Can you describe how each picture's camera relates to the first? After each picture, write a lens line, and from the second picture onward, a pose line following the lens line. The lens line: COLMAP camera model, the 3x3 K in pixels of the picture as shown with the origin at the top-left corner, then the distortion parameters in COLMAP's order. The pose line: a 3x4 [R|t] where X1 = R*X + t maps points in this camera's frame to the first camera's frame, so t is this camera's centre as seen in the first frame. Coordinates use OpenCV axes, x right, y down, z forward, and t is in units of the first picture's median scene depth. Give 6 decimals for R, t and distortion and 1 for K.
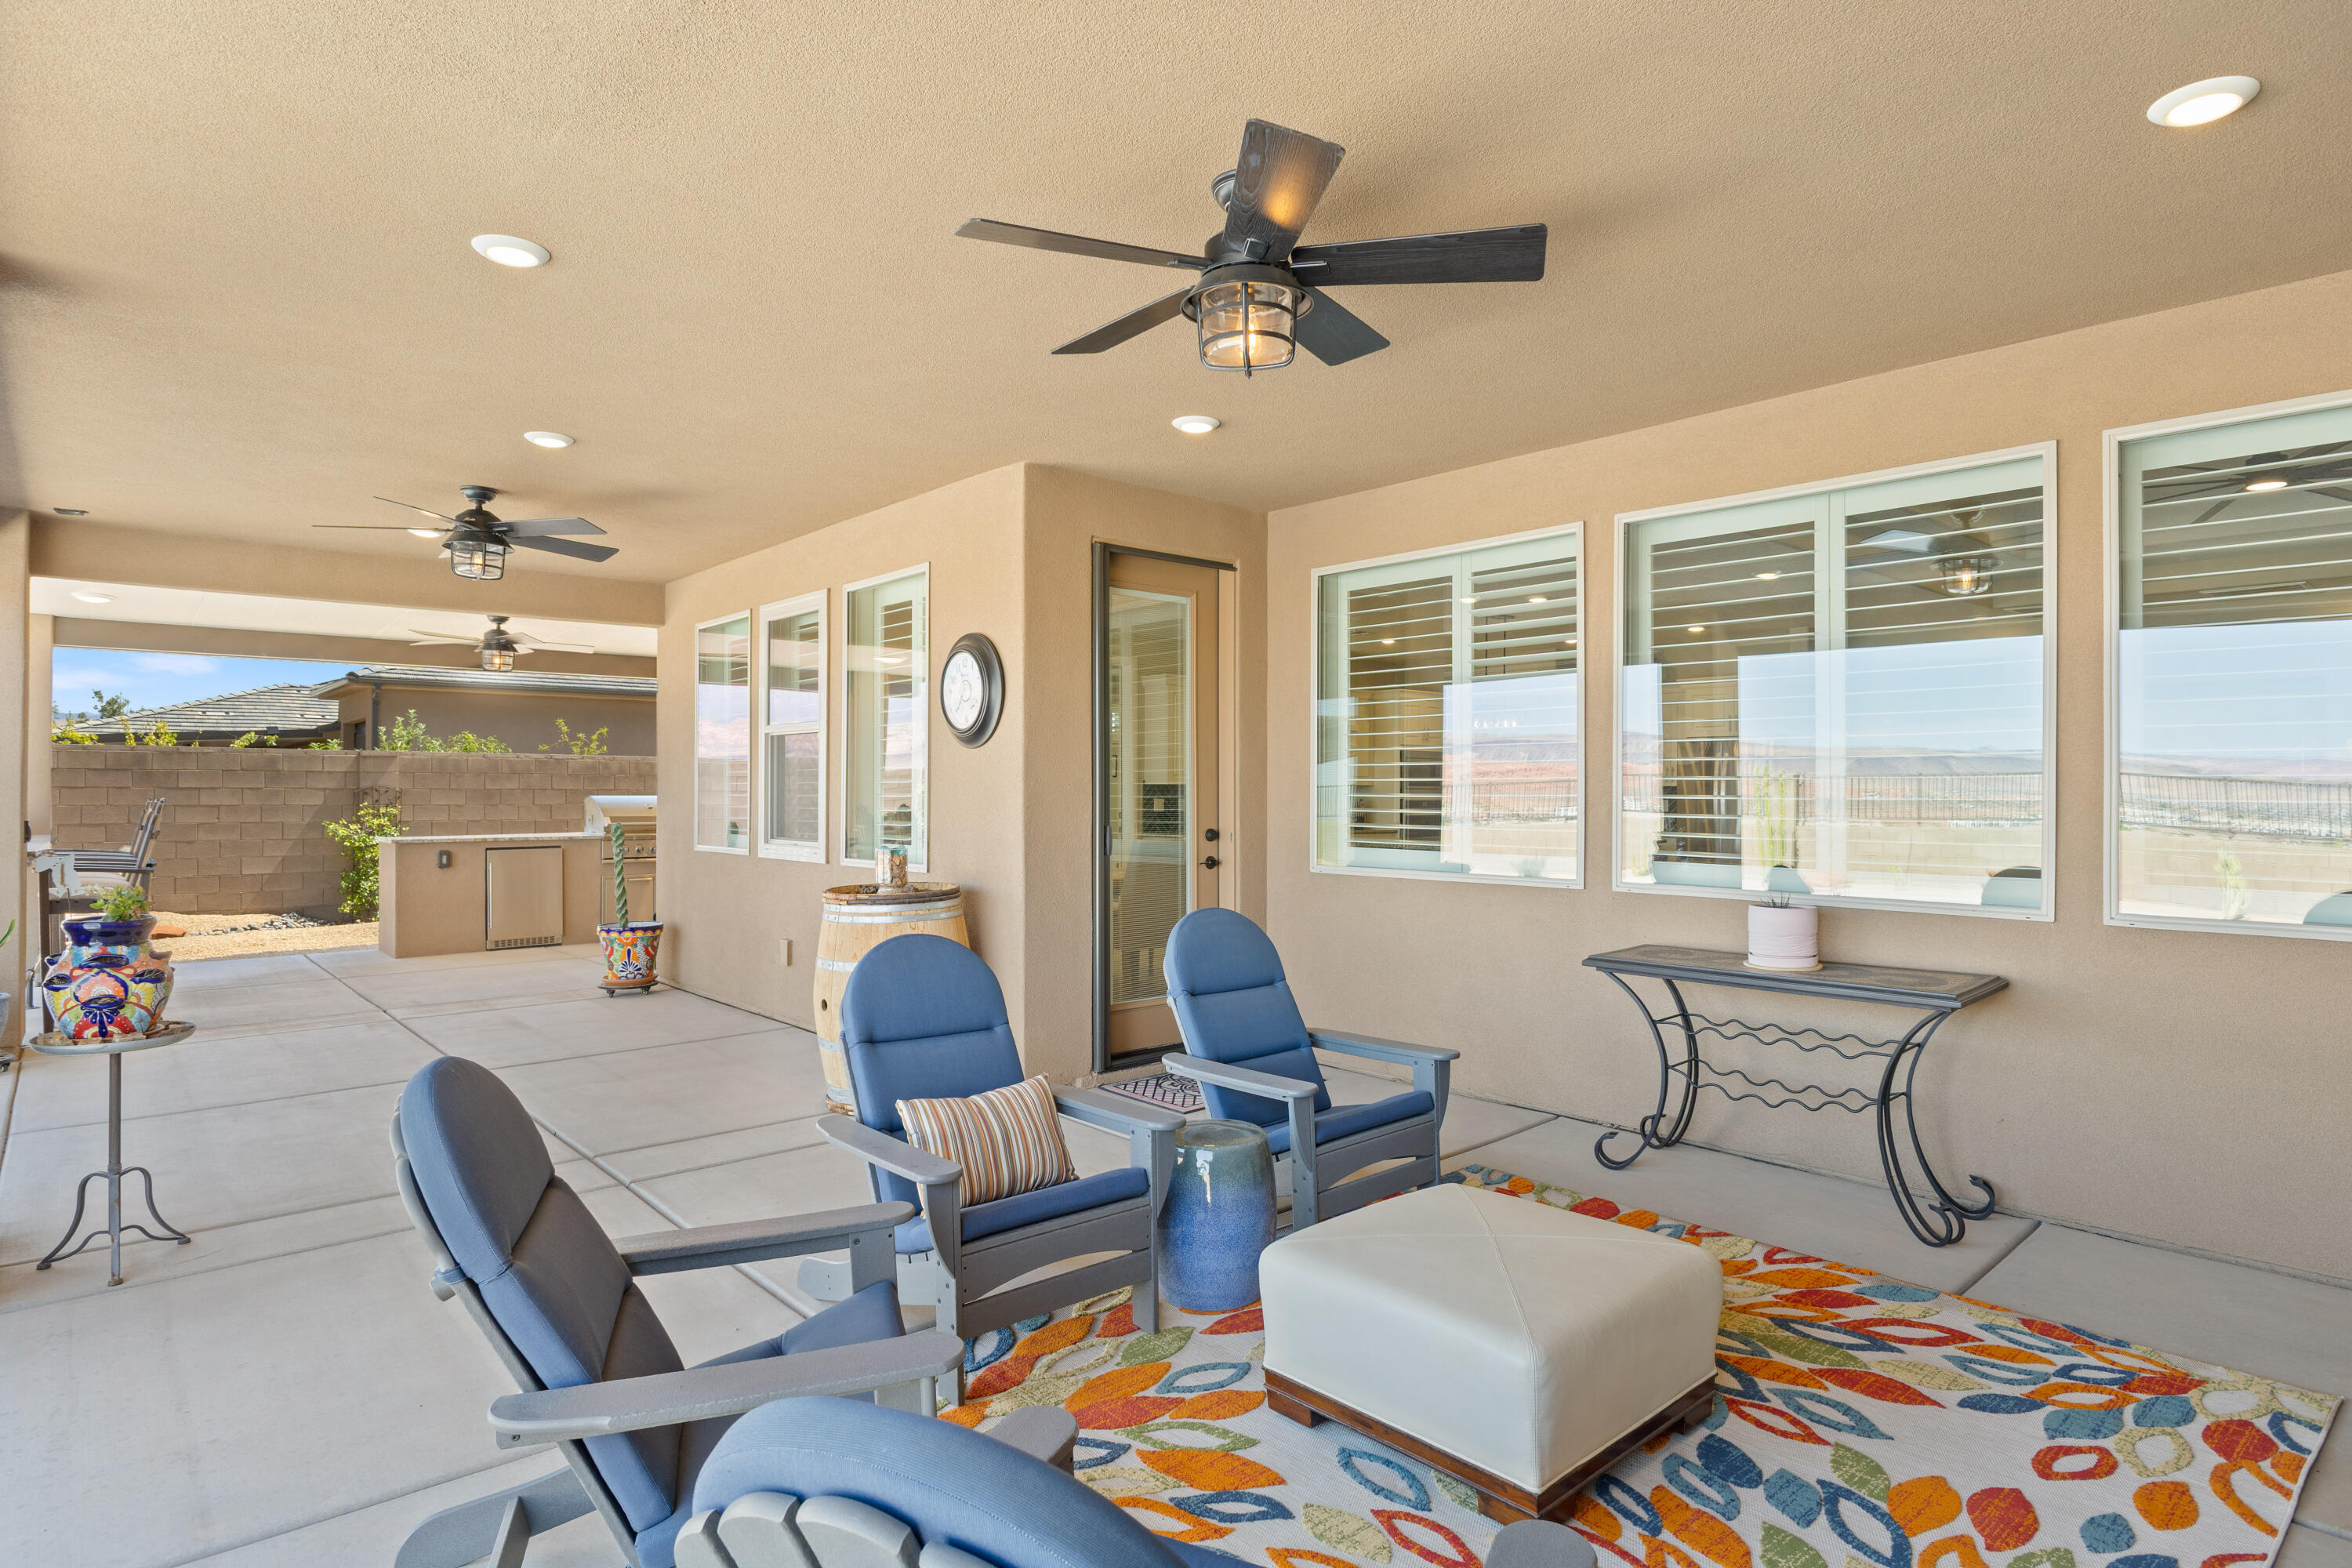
lens RADIAL K [[1248.5, 0, 1199.3], [0, 1248.5, 774.5], [0, 0, 1]] dist [-0.011120, 0.001803]
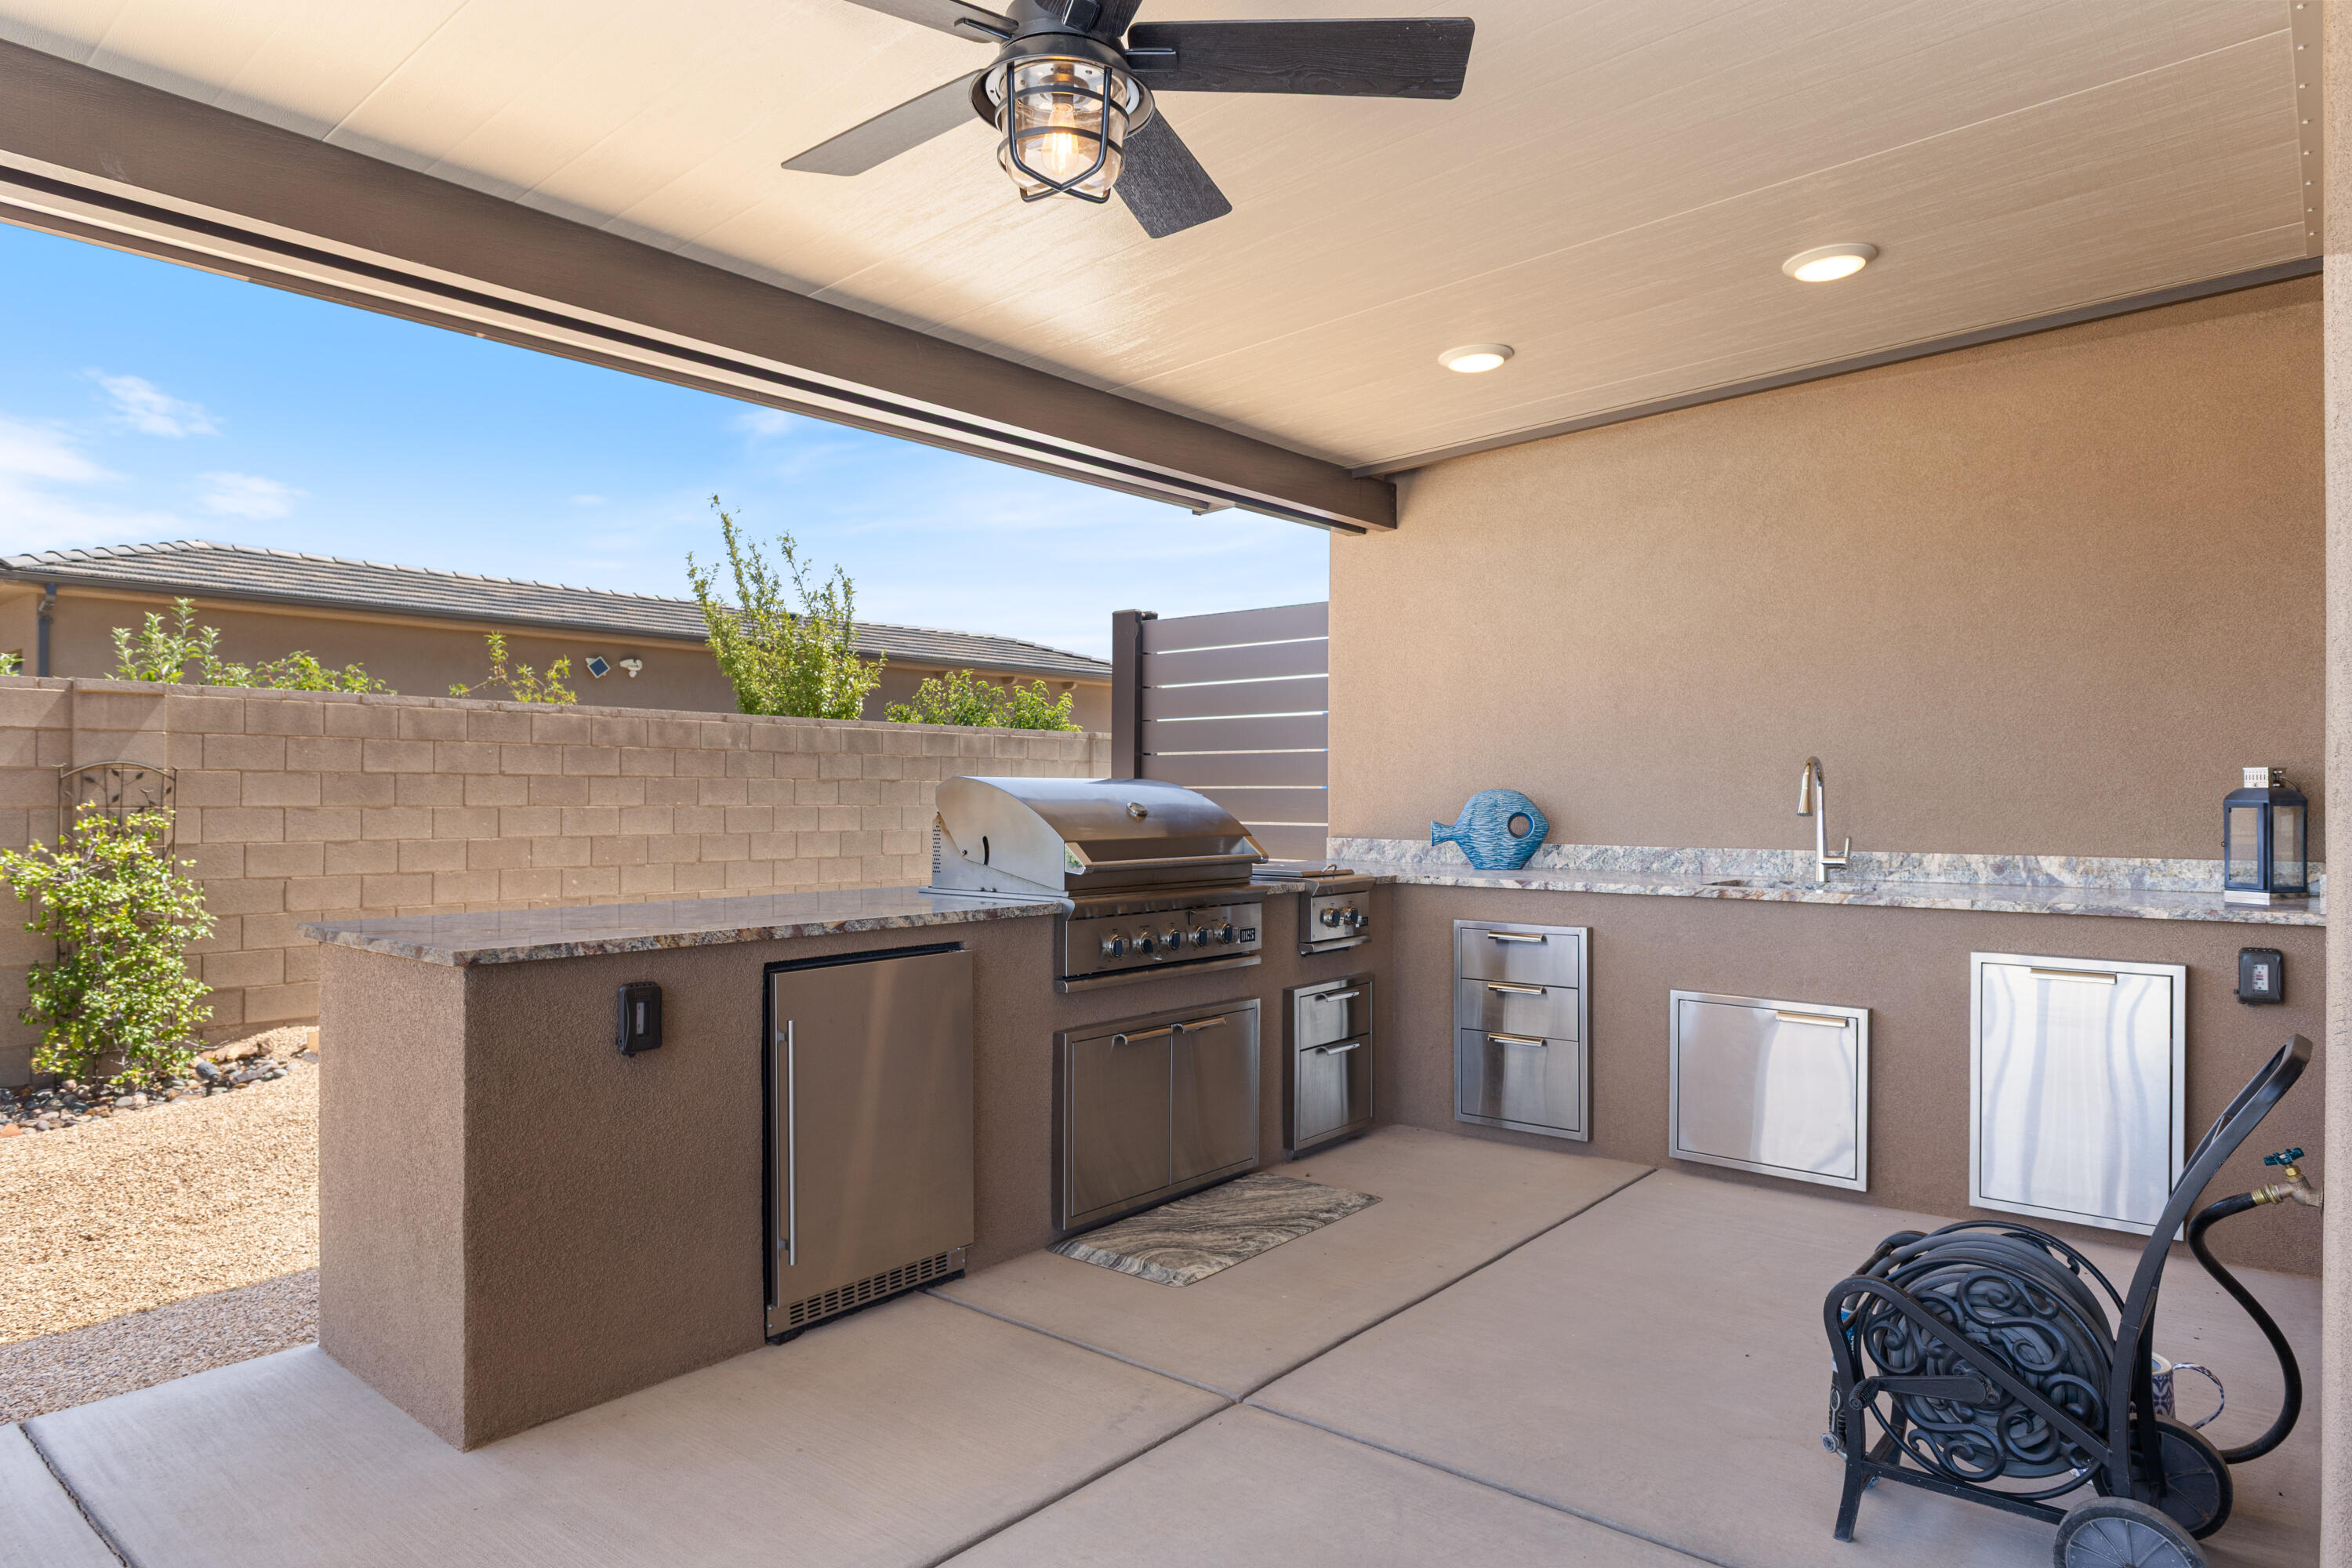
lens RADIAL K [[1367.7, 0, 1171.2], [0, 1367.7, 799.4], [0, 0, 1]] dist [0.000988, -0.000690]
pose [[0.990684, -0.003490, 0.136139, -0.363482], [0.000854, 0.999811, 0.019420, 0.012671], [-0.136181, -0.019123, 0.990499, 0.481000]]
